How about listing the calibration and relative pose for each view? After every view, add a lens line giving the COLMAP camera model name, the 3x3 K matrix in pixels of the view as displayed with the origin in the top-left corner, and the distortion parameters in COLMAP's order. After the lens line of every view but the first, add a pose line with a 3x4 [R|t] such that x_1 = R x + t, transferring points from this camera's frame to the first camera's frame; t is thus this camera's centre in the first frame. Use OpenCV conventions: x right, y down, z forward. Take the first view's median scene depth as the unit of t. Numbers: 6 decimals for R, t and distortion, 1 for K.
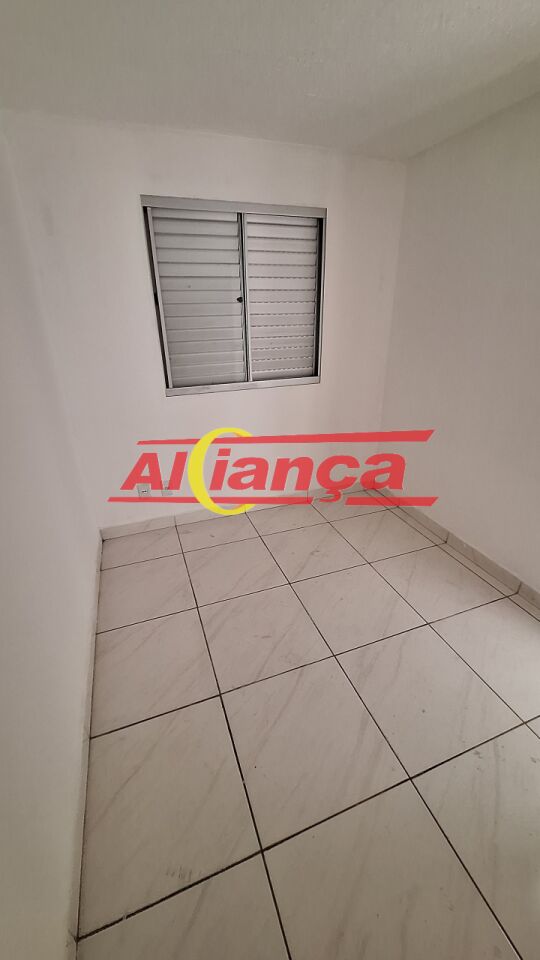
lens RADIAL K [[364.7, 0, 272.4], [0, 364.7, 473.1], [0, 0, 1]] dist [-0.022093, 0.000031]
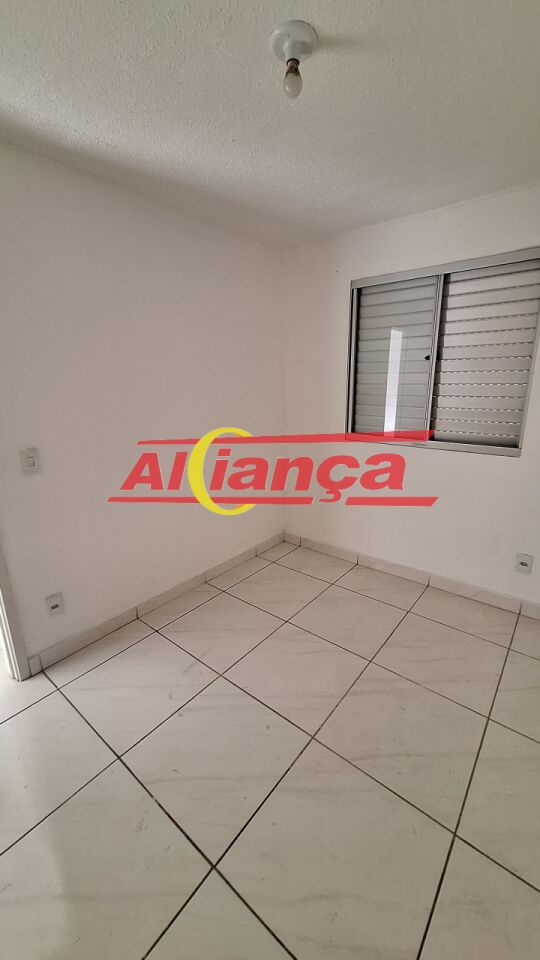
lens RADIAL K [[384.2, 0, 270.0], [0, 384.2, 480.0], [0, 0, 1]] dist [0.001709, 0.000168]
pose [[0.539919, 0.228360, -0.810147, 0.584986], [-0.339139, 0.939931, 0.038925, -0.058608], [0.770371, 0.253736, 0.584933, 0.137667]]
